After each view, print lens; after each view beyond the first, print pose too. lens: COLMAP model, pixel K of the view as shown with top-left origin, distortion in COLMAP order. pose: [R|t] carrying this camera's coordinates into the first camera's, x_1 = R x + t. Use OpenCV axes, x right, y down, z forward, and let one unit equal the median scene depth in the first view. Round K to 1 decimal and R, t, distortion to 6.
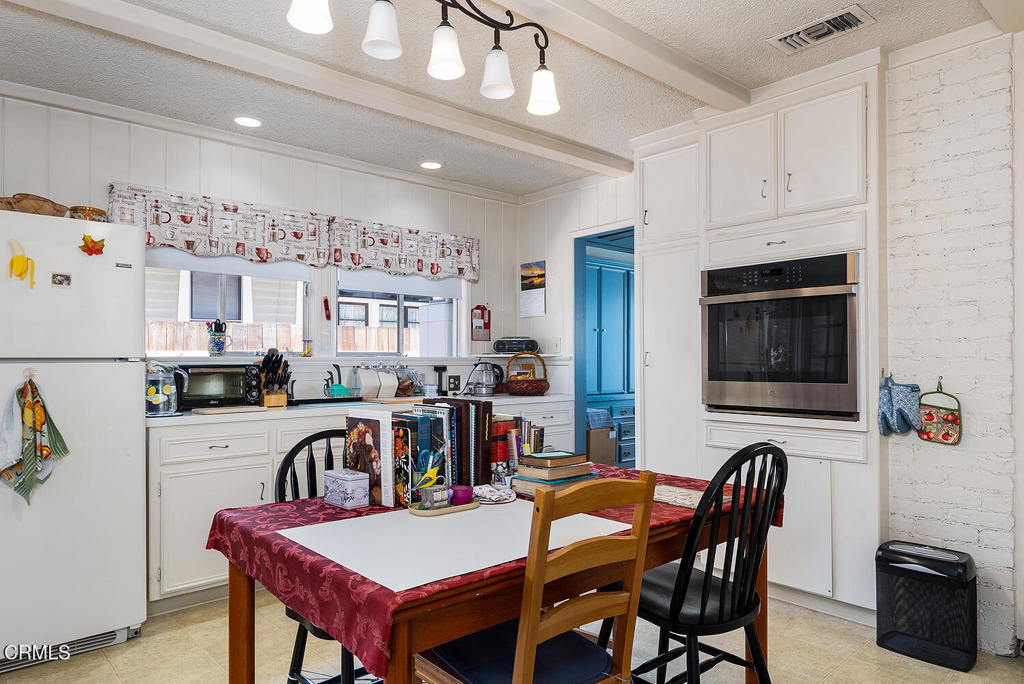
lens RADIAL K [[636.9, 0, 510.2], [0, 636.9, 350.3], [0, 0, 1]] dist [0.007567, 0.001596]
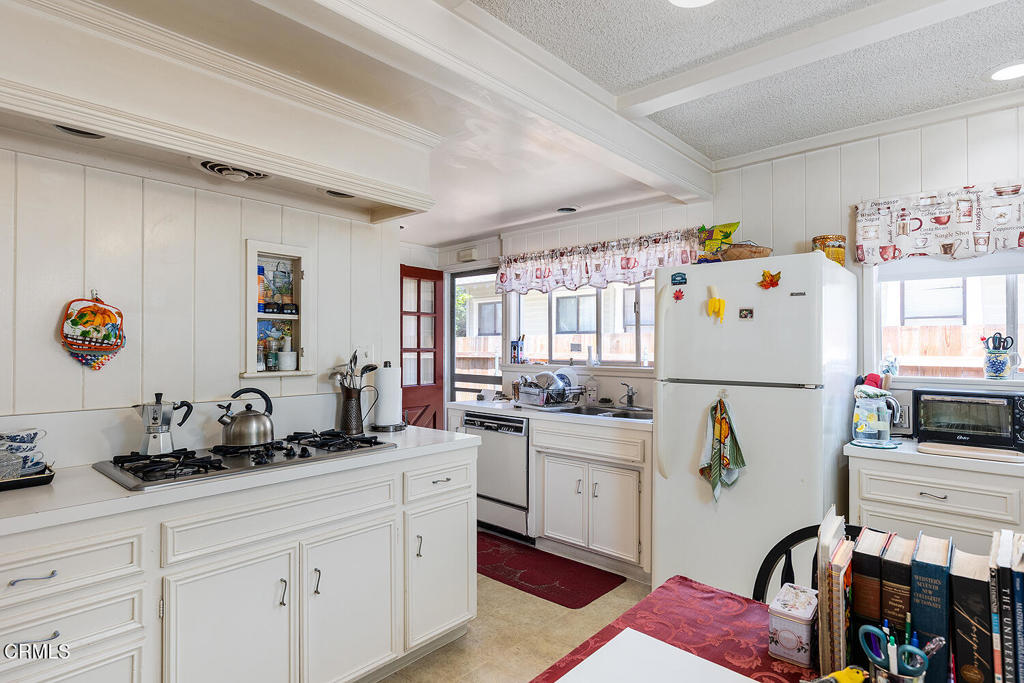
lens RADIAL K [[540.3, 0, 509.7], [0, 540.3, 334.1], [0, 0, 1]] dist [0.001265, 0.000992]
pose [[0.115064, -0.014698, -0.993249, 0.185615], [0.009333, 0.999862, -0.013715, -0.055853], [0.993314, -0.007692, 0.115186, 0.403804]]
